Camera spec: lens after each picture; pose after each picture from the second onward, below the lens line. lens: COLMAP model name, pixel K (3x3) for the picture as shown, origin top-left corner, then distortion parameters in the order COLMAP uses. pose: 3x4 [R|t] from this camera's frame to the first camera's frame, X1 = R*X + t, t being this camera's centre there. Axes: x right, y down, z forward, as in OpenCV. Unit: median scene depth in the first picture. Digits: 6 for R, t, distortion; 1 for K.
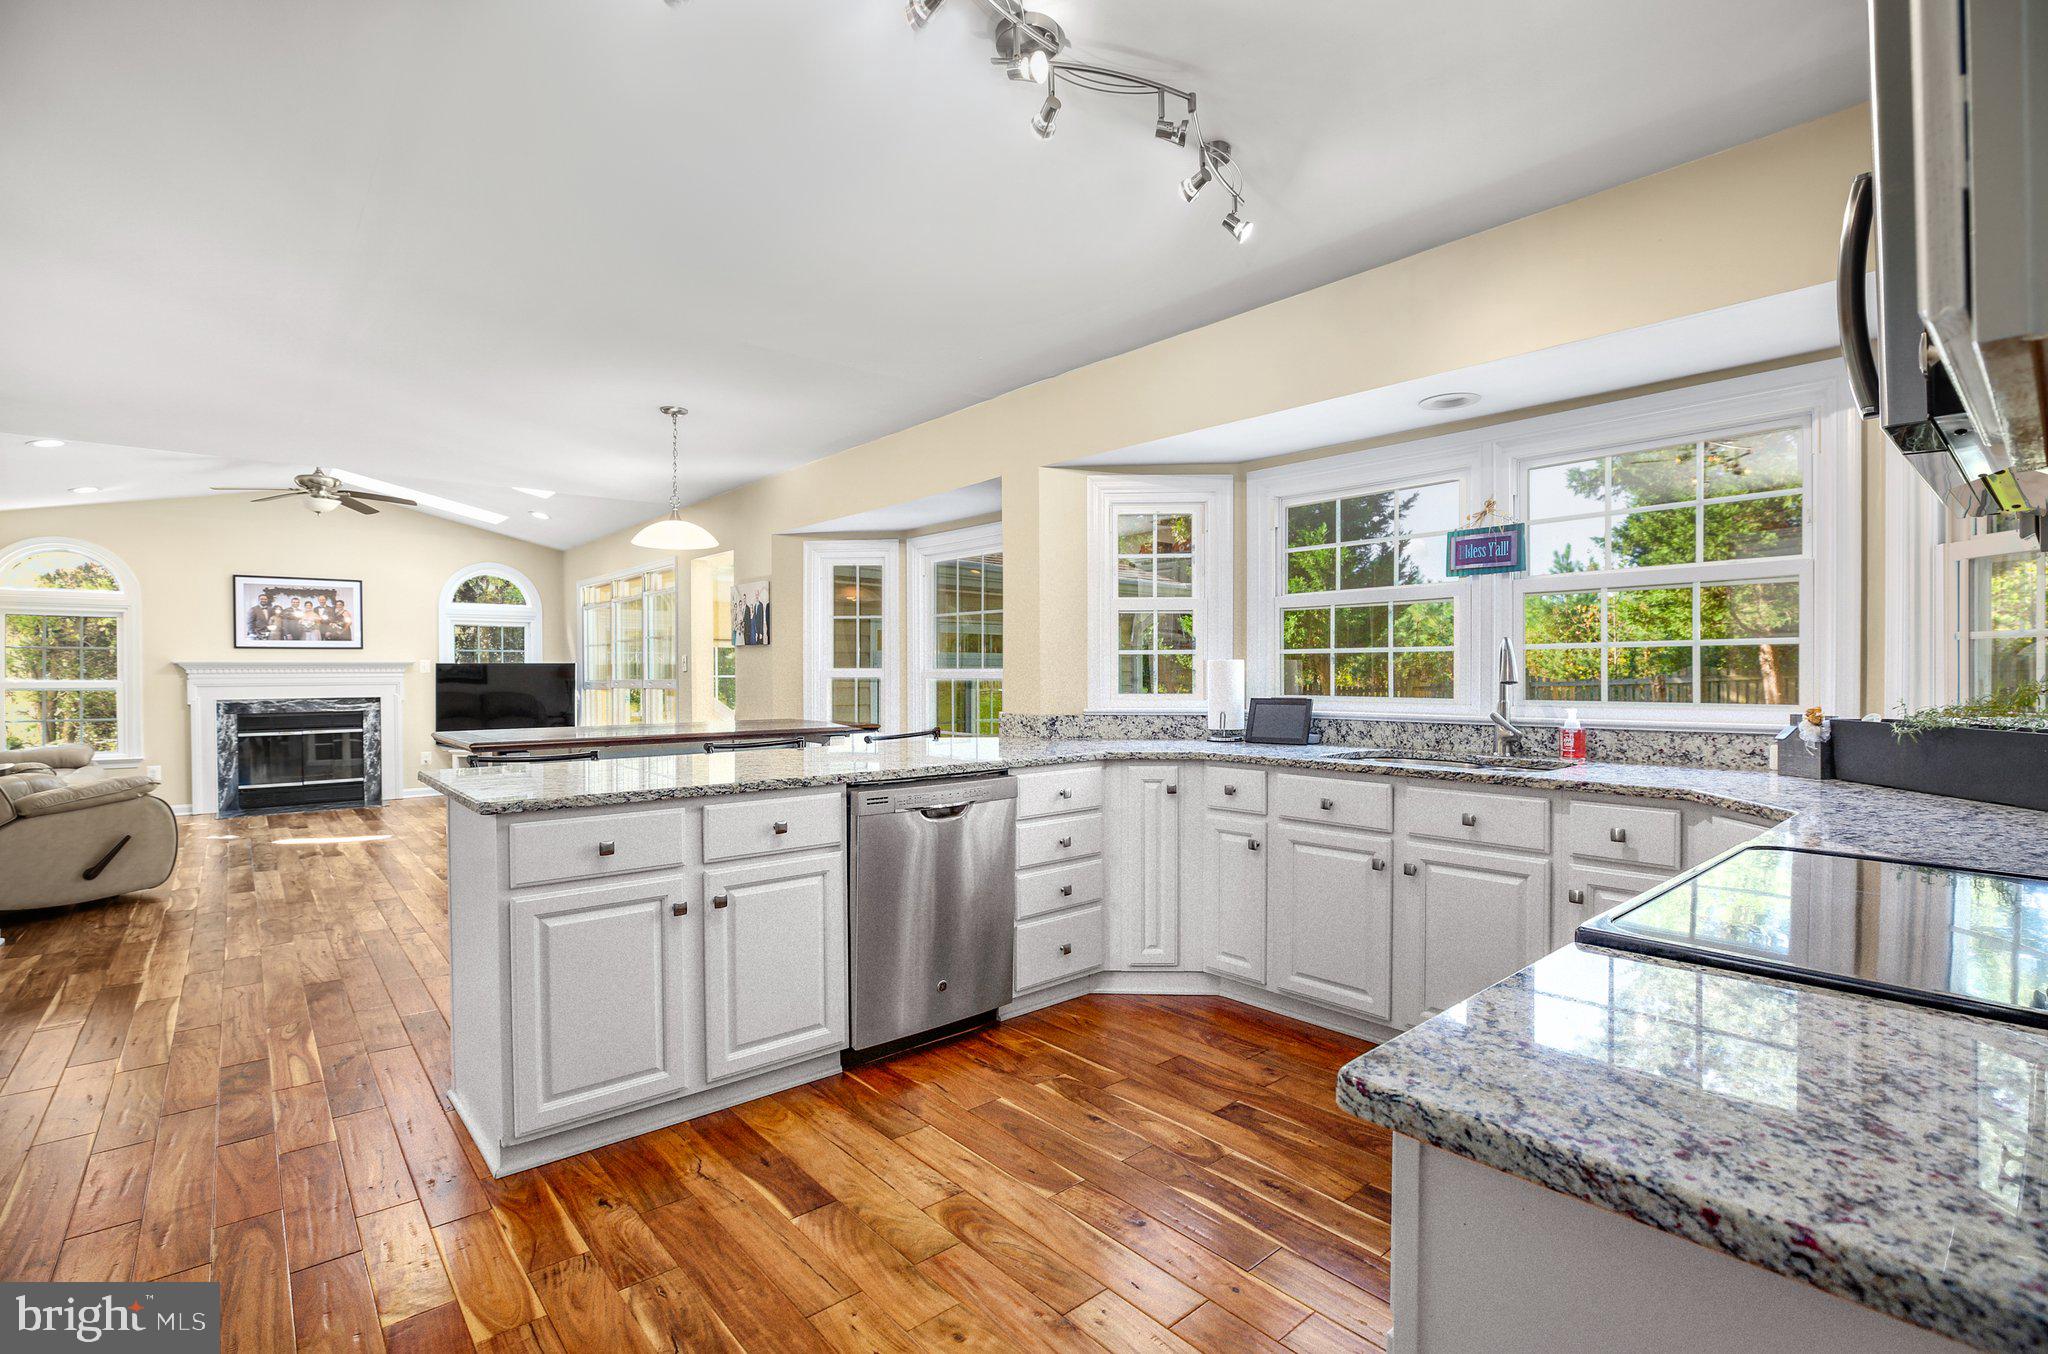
lens RADIAL K [[938.7, 0, 1038.7], [0, 938.7, 679.8], [0, 0, 1]] dist [-0.036842, 0.008476]
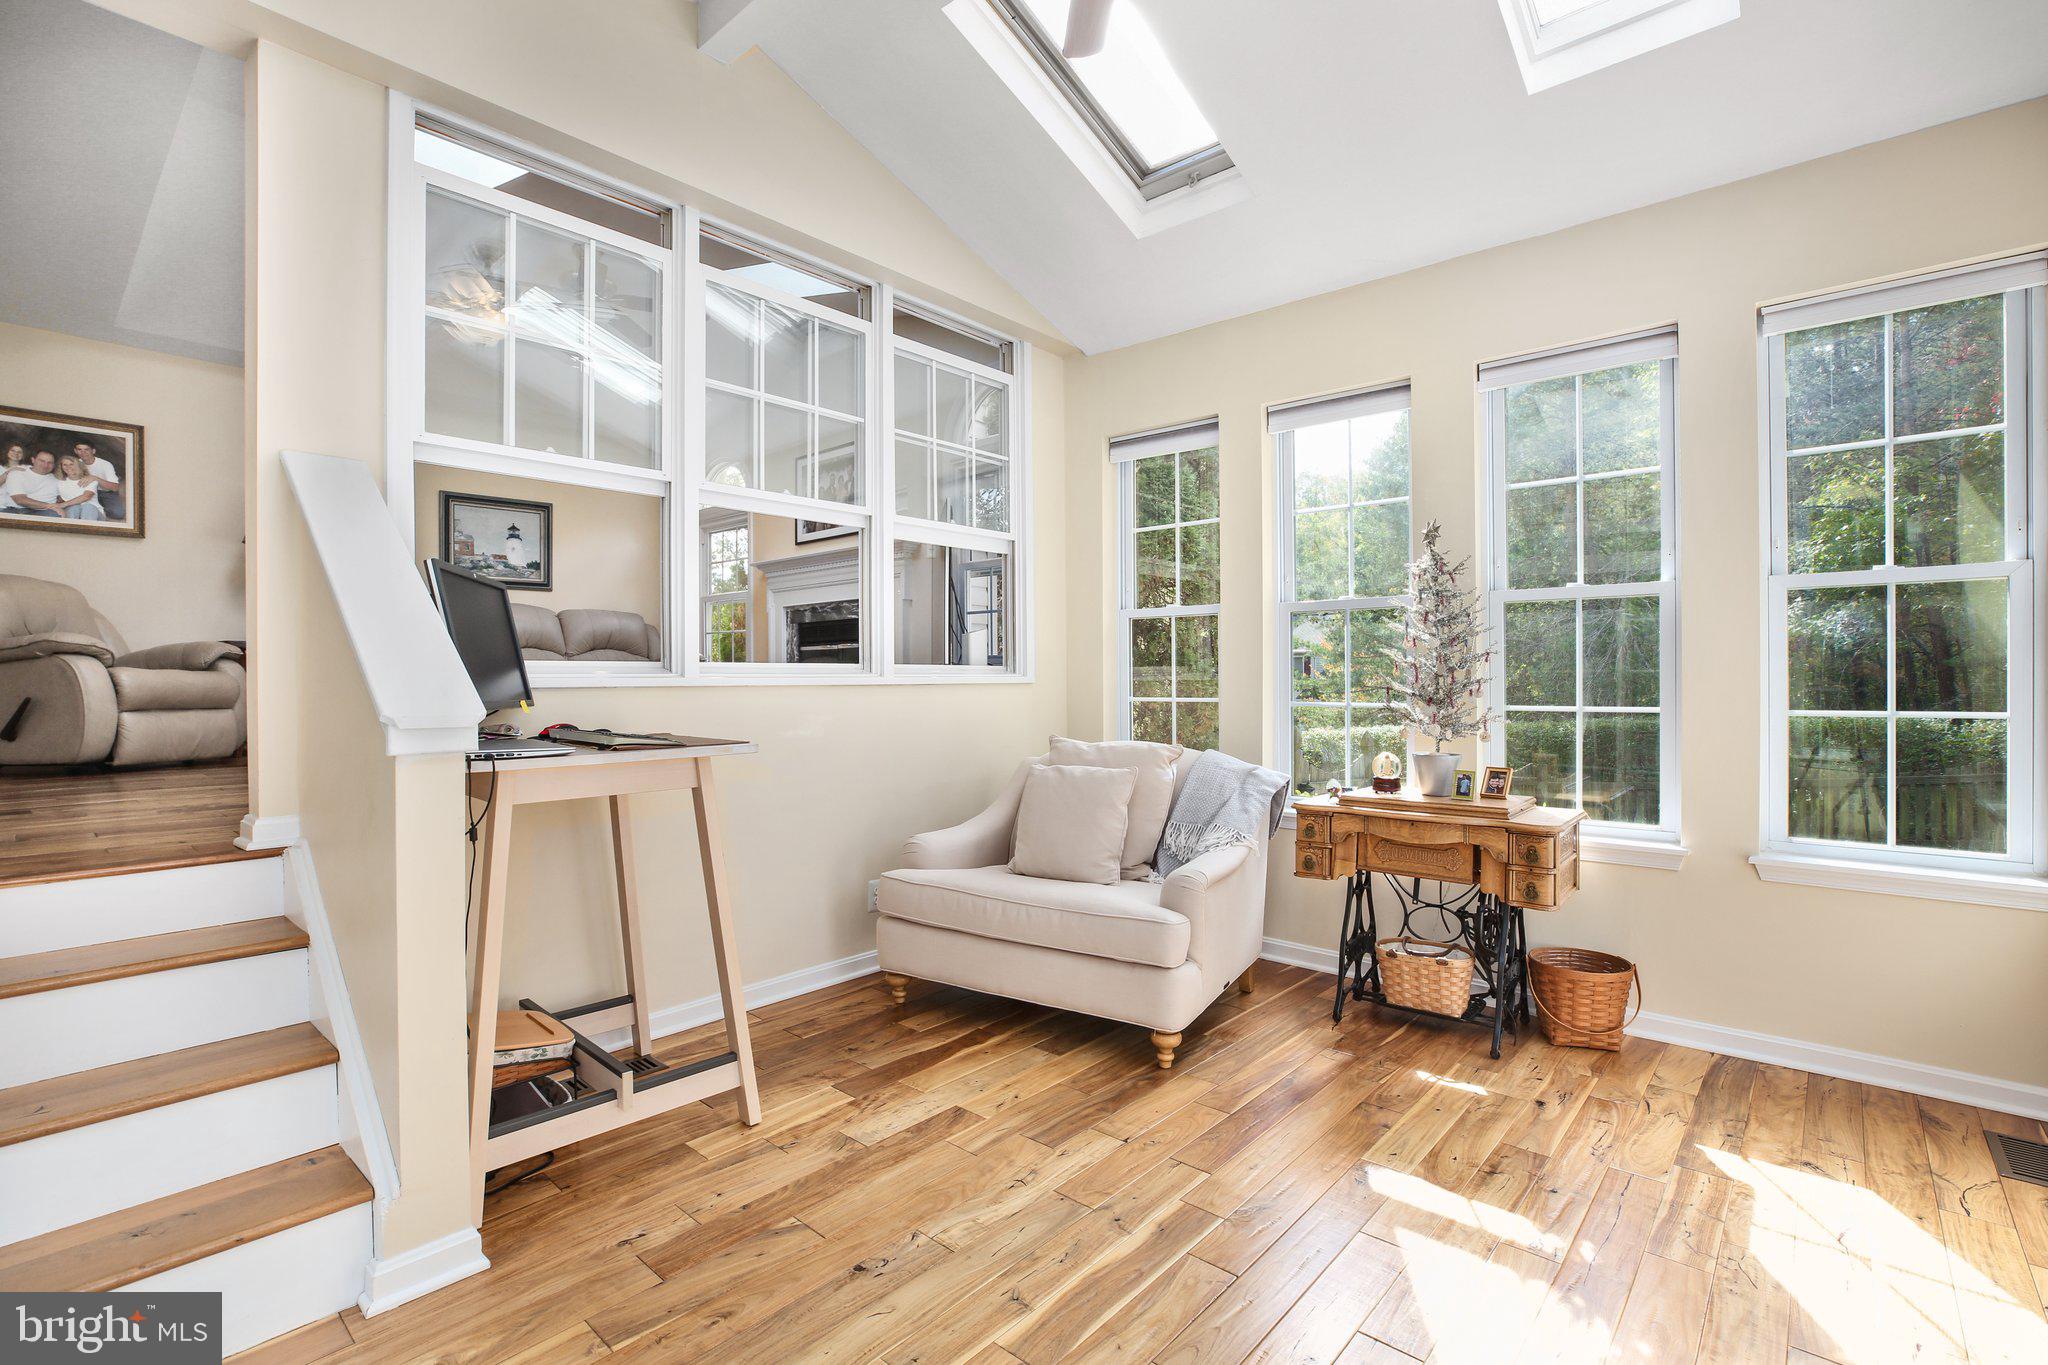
lens RADIAL K [[938.7, 0, 1044.0], [0, 938.7, 715.3], [0, 0, 1]] dist [-0.036842, 0.008476]
pose [[0.137717, 0.036051, -0.989815, 0.035574], [-0.004684, 0.999350, 0.035747, 0.210396], [0.990461, -0.000287, 0.137796, 2.572514]]
